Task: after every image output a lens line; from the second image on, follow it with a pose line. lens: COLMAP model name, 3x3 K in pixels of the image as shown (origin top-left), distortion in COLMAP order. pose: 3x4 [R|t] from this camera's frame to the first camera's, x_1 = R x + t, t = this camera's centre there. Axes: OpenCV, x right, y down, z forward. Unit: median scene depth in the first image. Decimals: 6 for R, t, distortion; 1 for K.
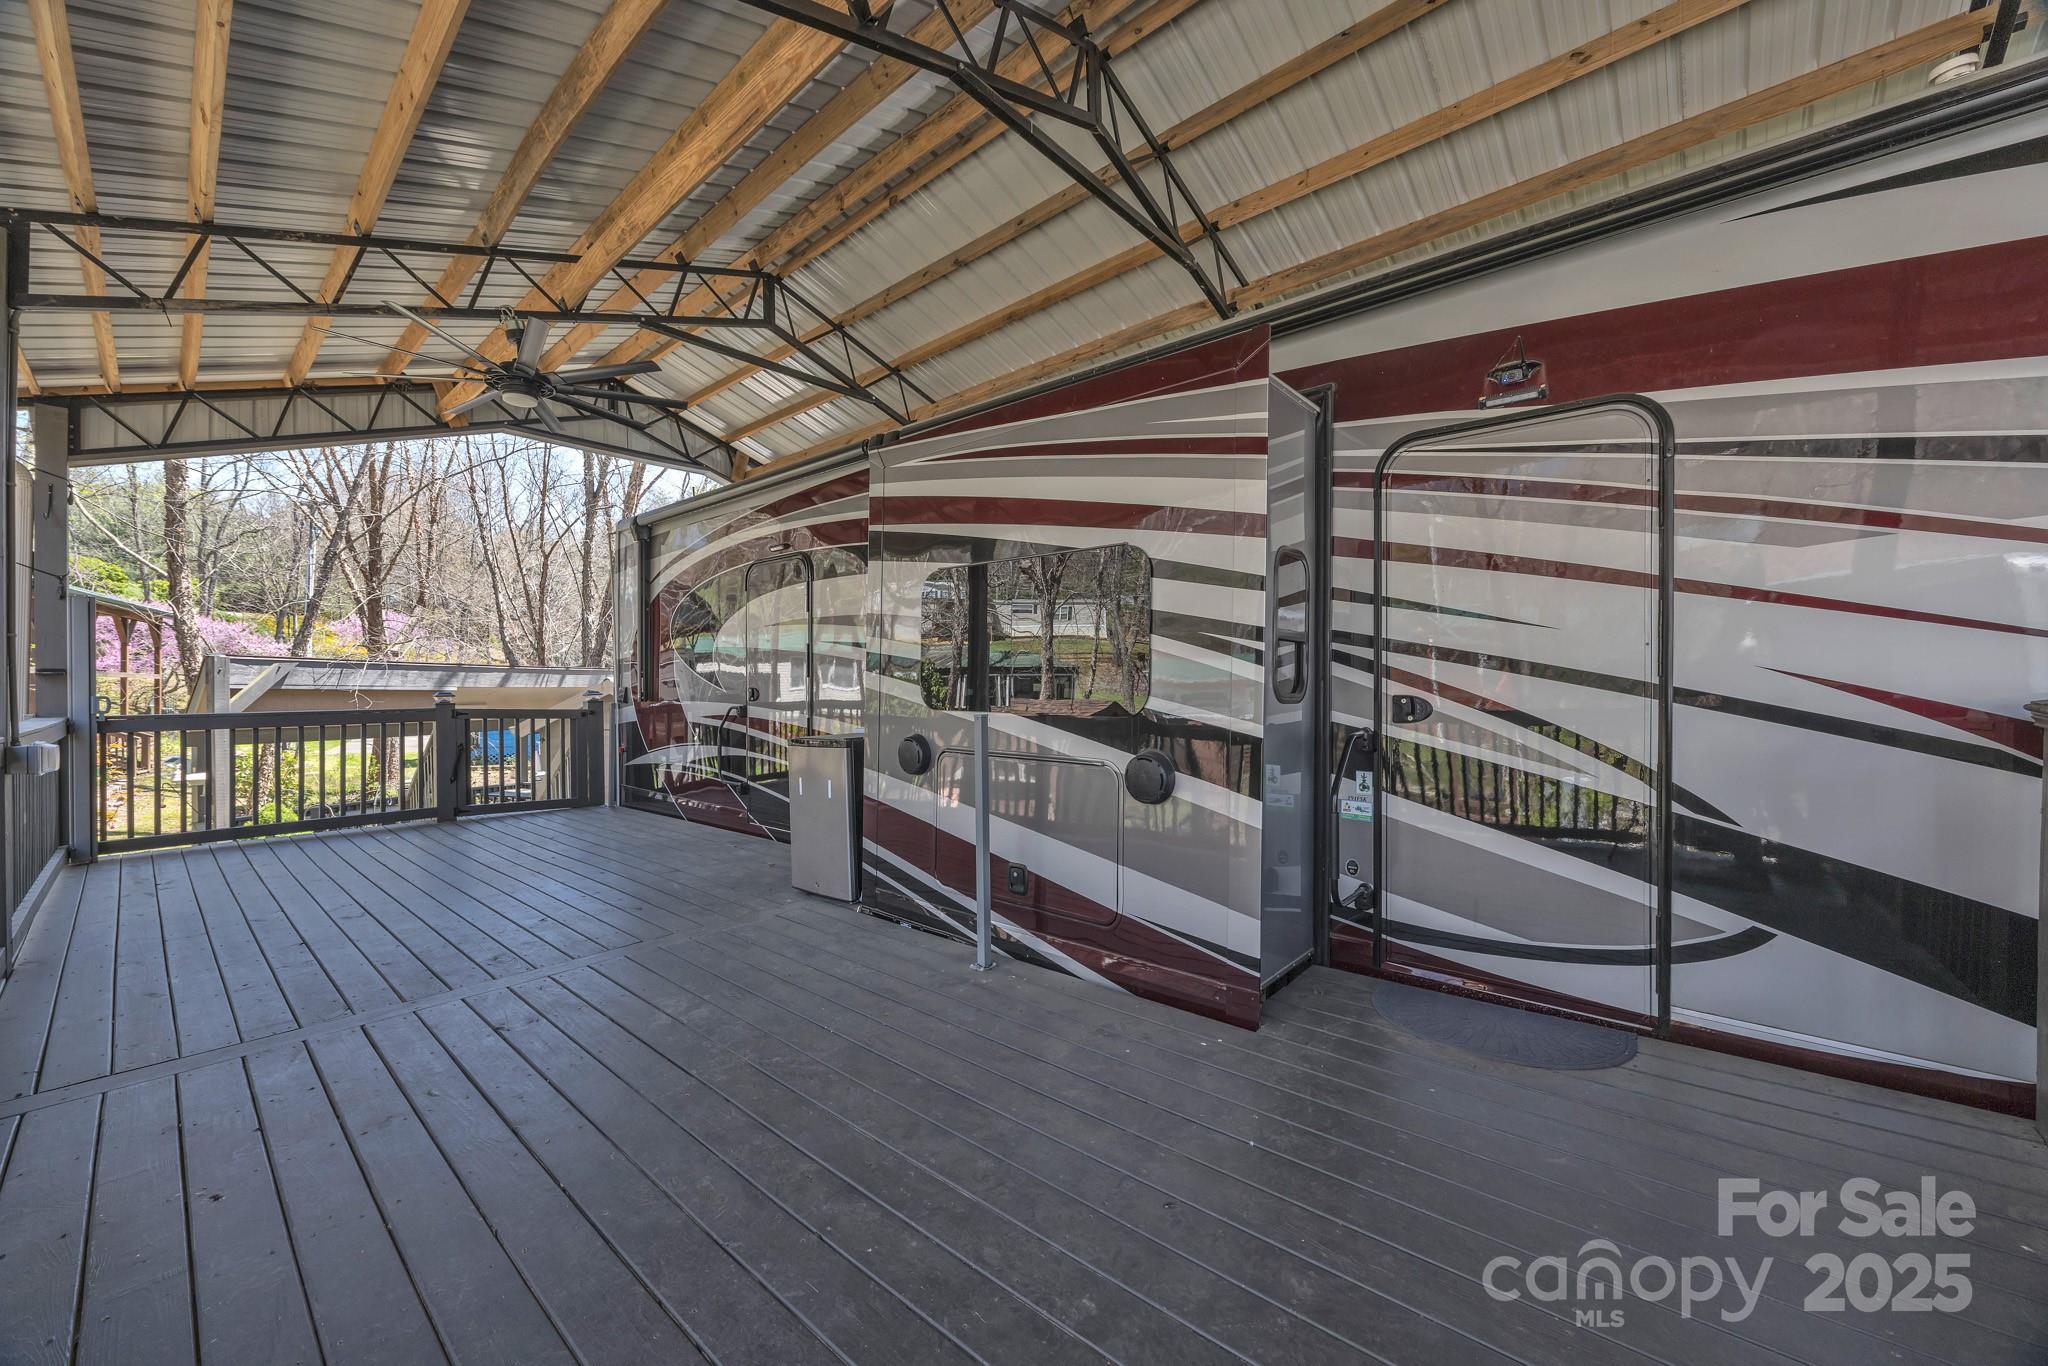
lens RADIAL K [[817.6, 0, 1026.2], [0, 817.6, 689.3], [0, 0, 1]] dist [0.000060, -0.000025]
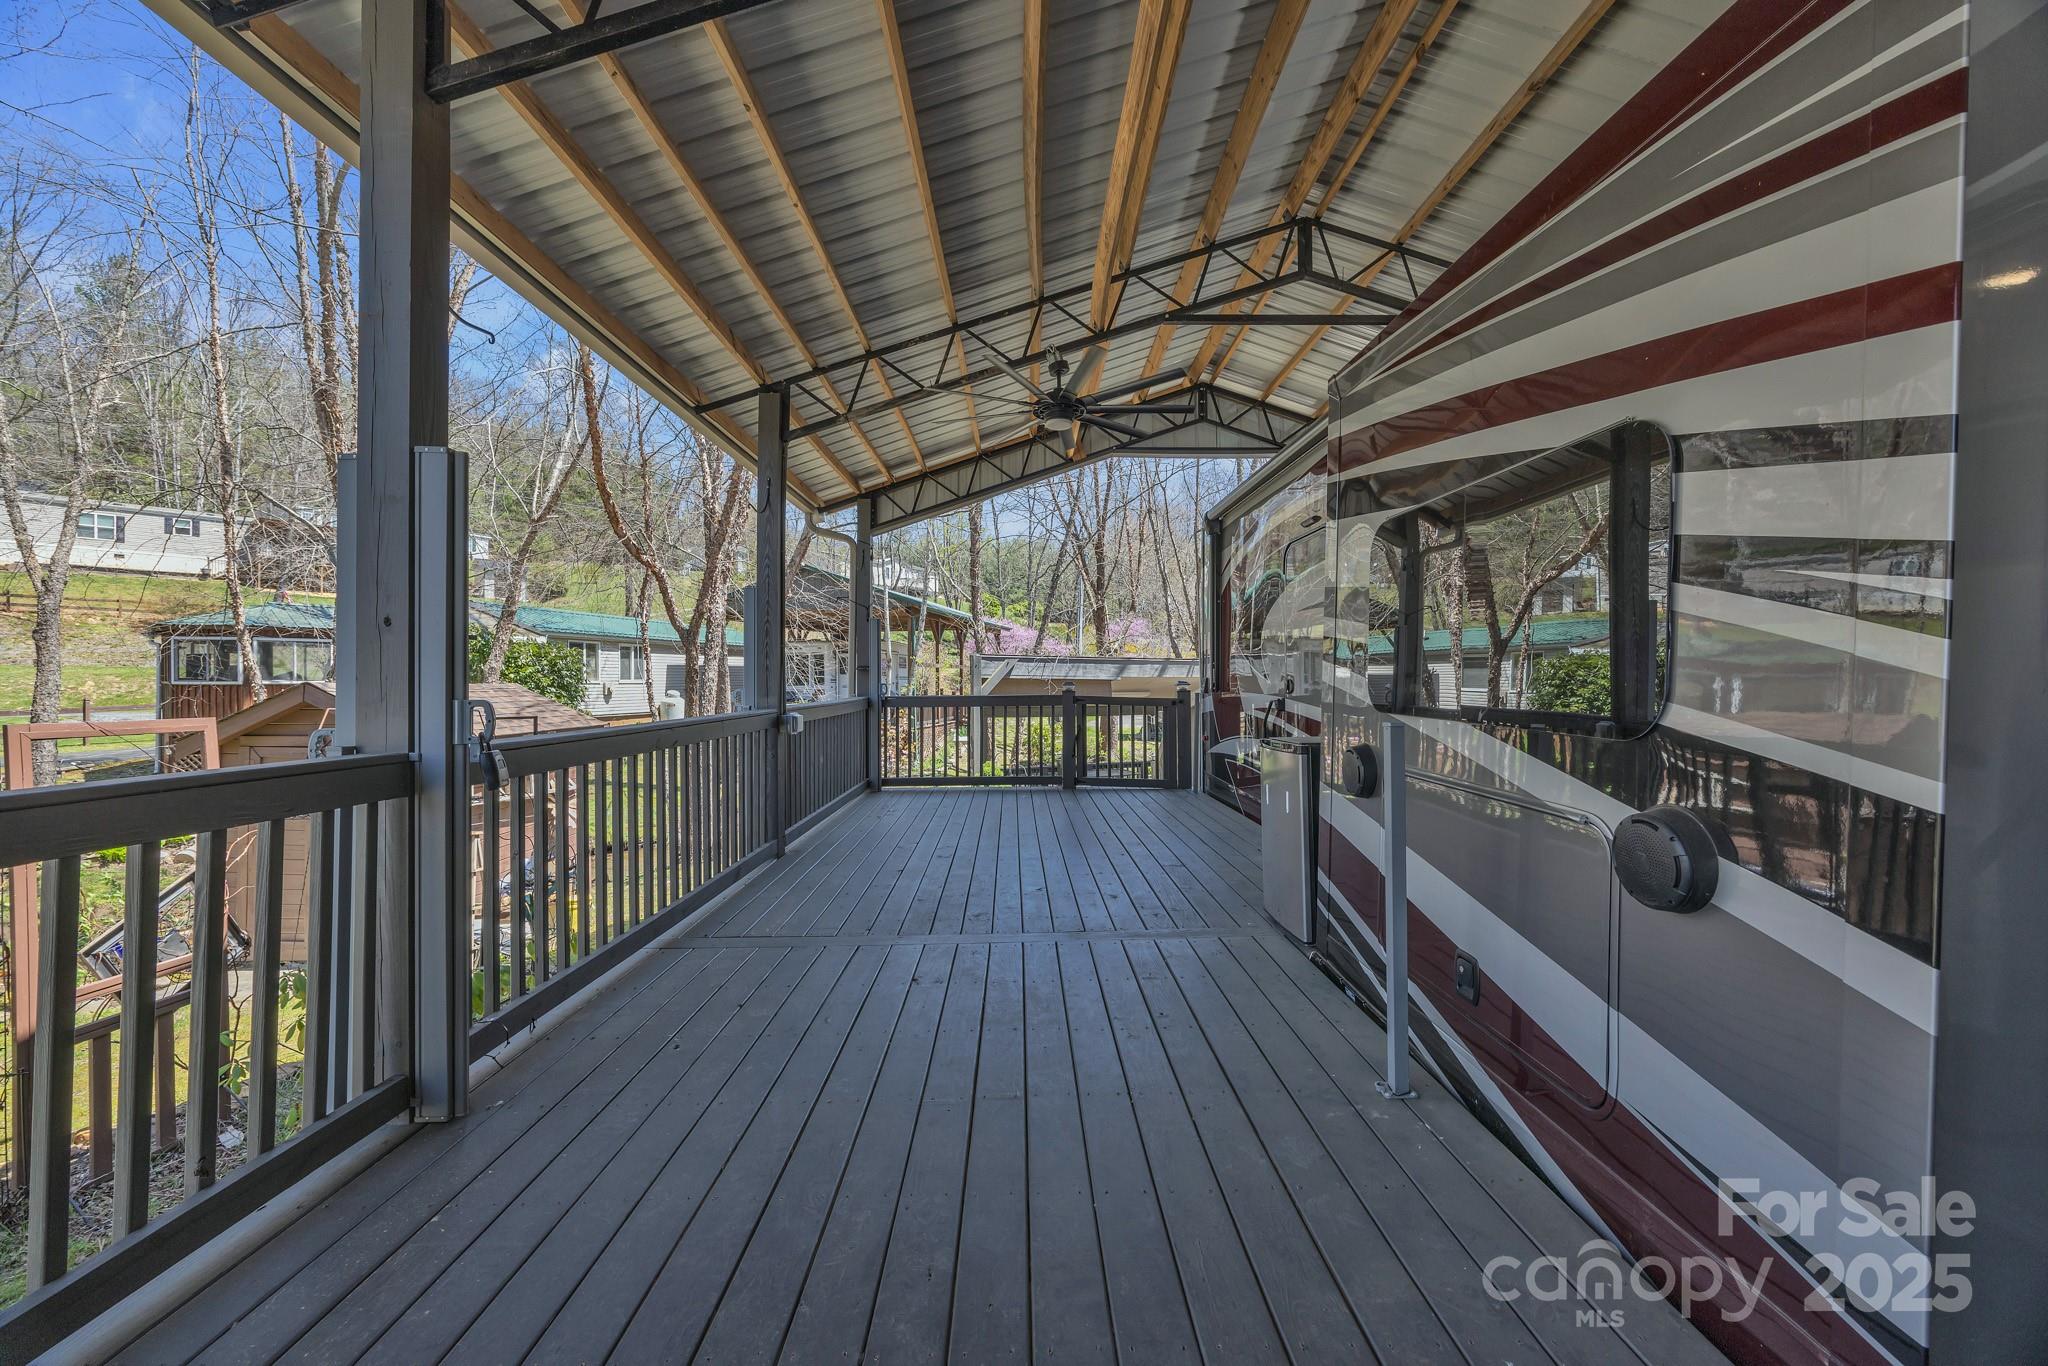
lens RADIAL K [[796.1, 0, 988.3], [0, 796.1, 677.2], [0, 0, 1]] dist [0.001947, 0.000474]
pose [[0.653416, 0.001724, -0.756997, 0.121798], [-0.002887, 0.999996, -0.000215, -0.002865], [0.756994, 0.002326, 0.653418, 0.166161]]
